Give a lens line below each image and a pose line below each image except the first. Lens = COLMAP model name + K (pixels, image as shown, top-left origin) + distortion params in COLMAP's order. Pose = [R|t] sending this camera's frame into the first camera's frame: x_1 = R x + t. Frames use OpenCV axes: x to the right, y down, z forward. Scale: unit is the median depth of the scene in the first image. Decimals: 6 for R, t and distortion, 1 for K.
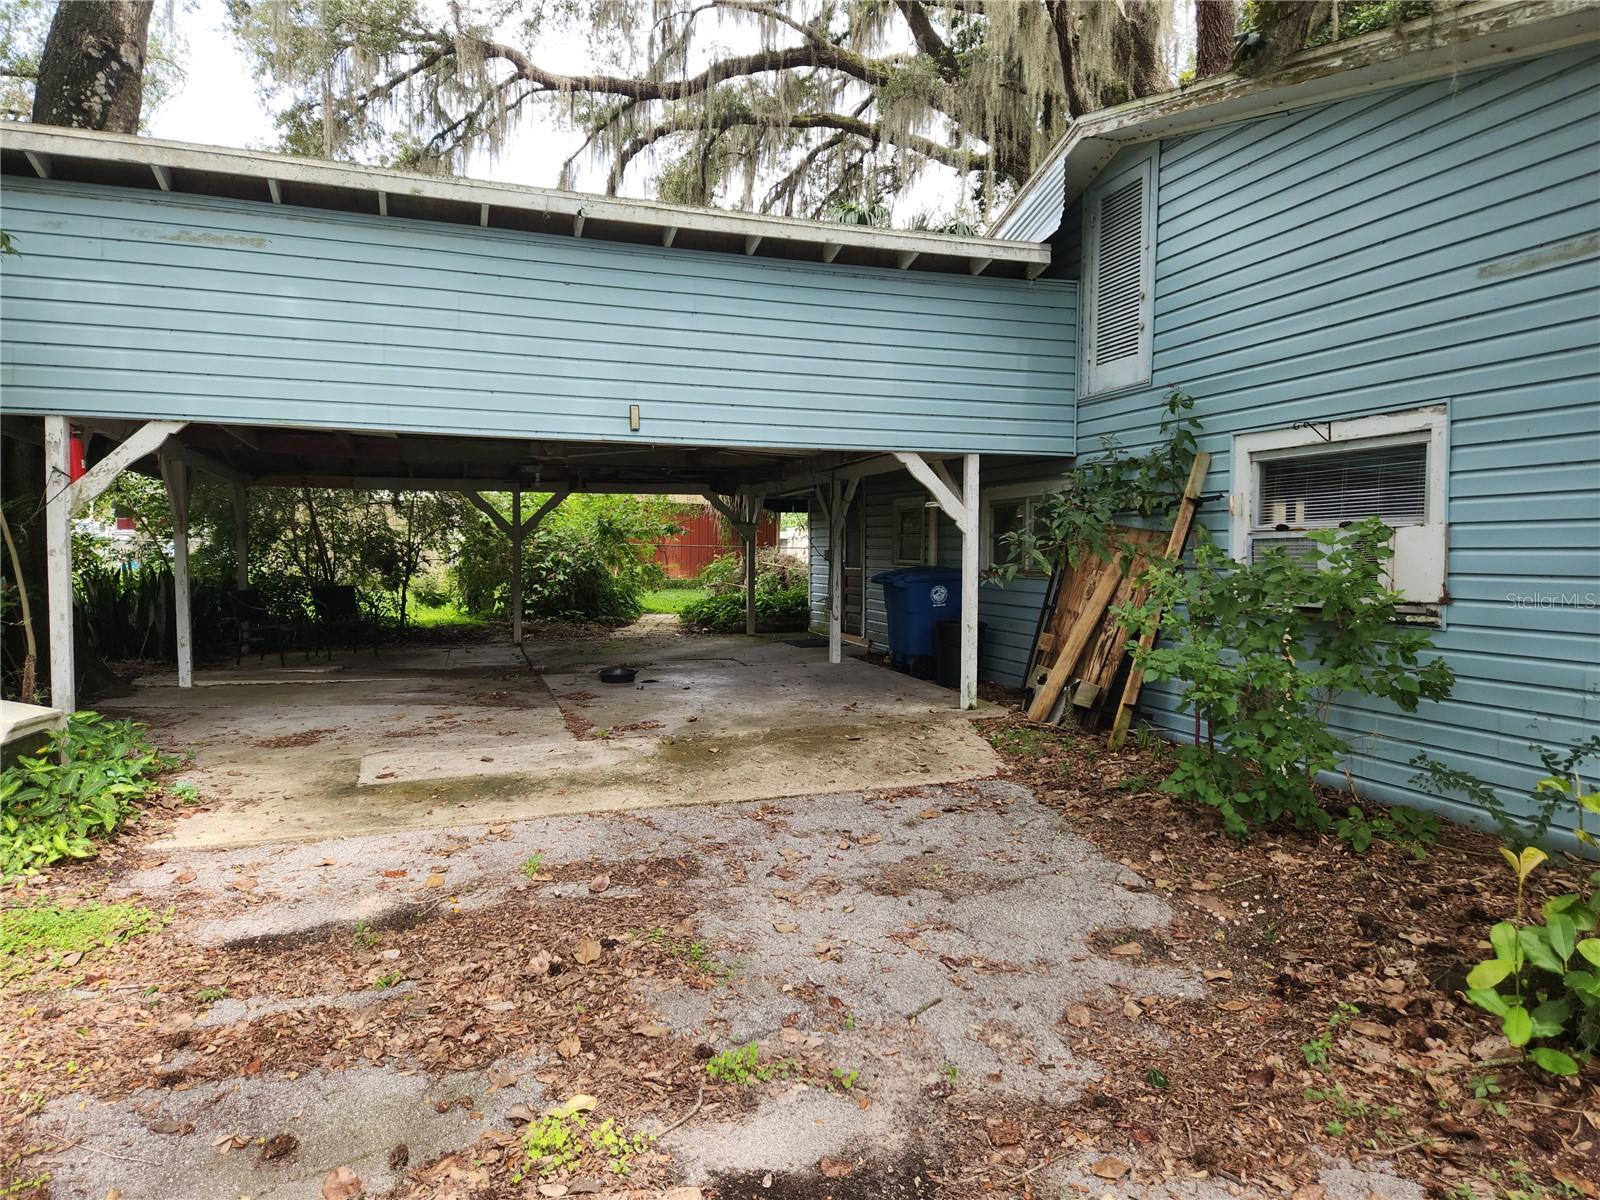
lens RADIAL K [[1062.9, 0, 808.4], [0, 1062.9, 600.6], [0, 0, 1]] dist [0.128154, -0.108928]
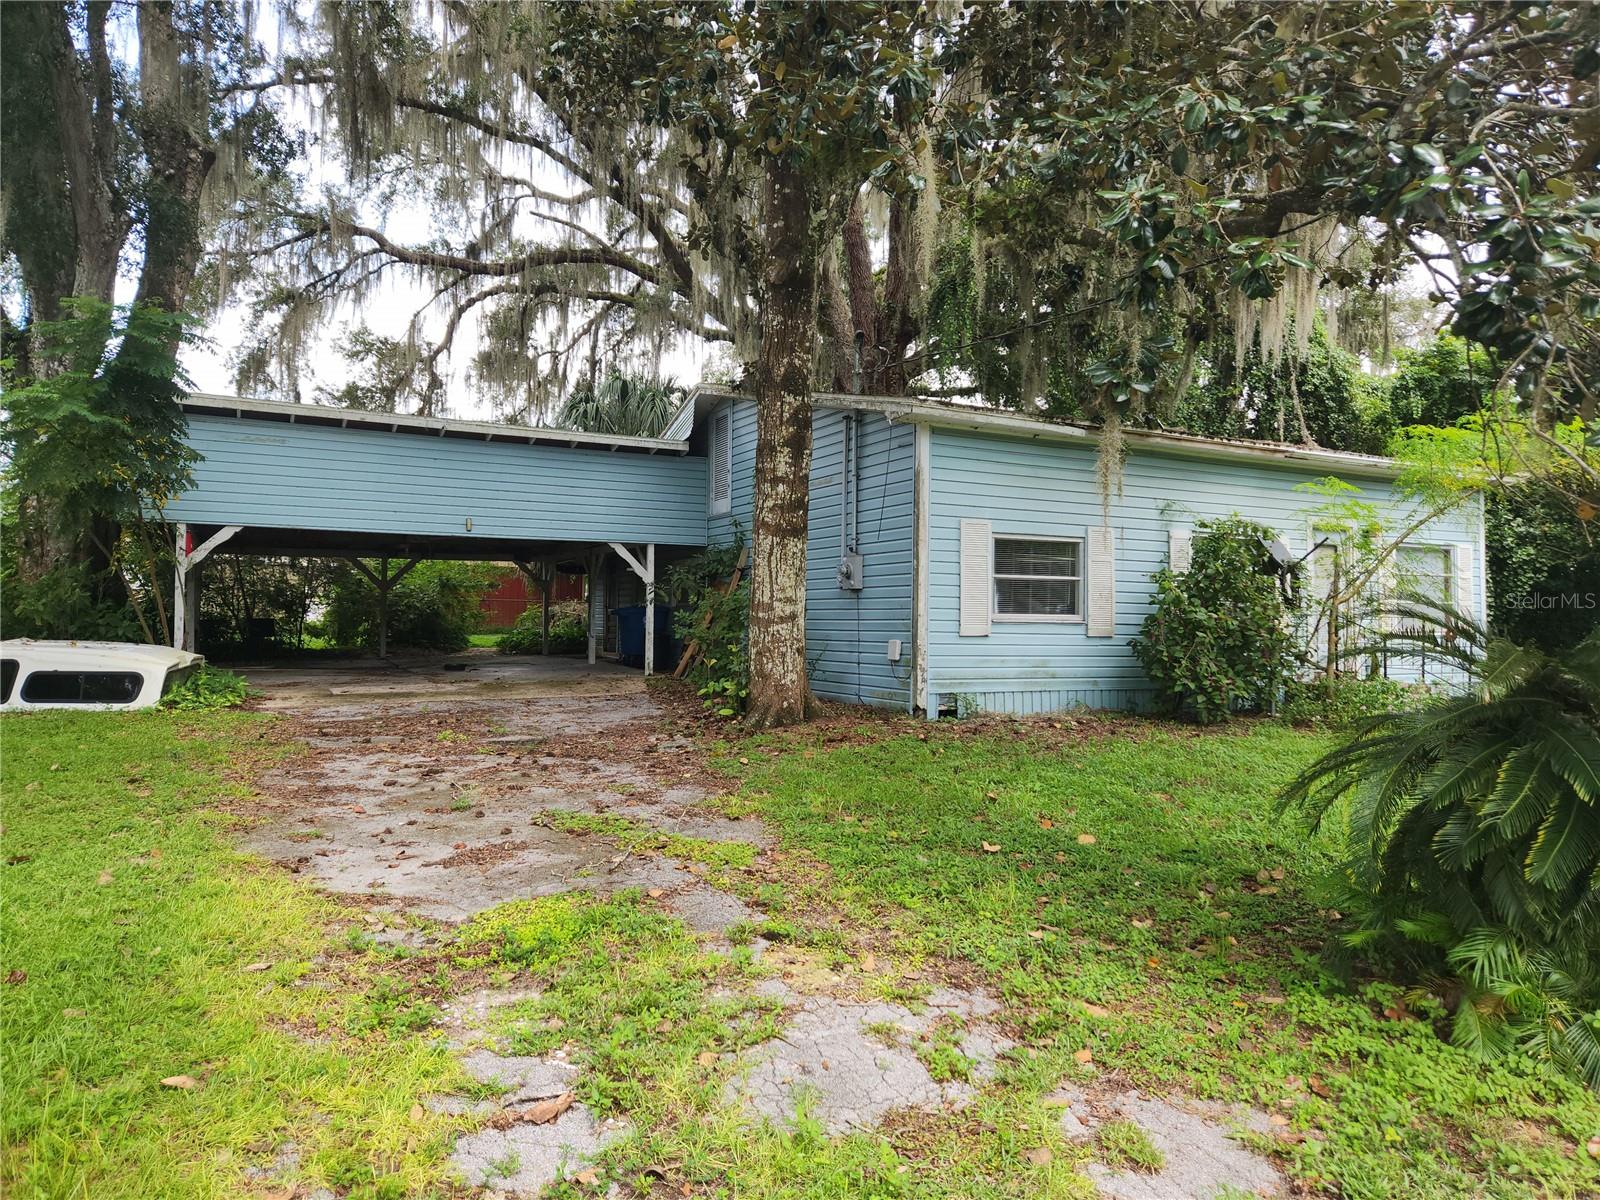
lens RADIAL K [[1062.9, 0, 808.4], [0, 1062.9, 600.6], [0, 0, 1]] dist [0.128154, -0.108928]
pose [[0.988554, 0.007117, 0.150701, 0.067857], [0.002273, 0.998071, -0.062048, 0.040579], [-0.150852, 0.061681, 0.986630, -0.445773]]
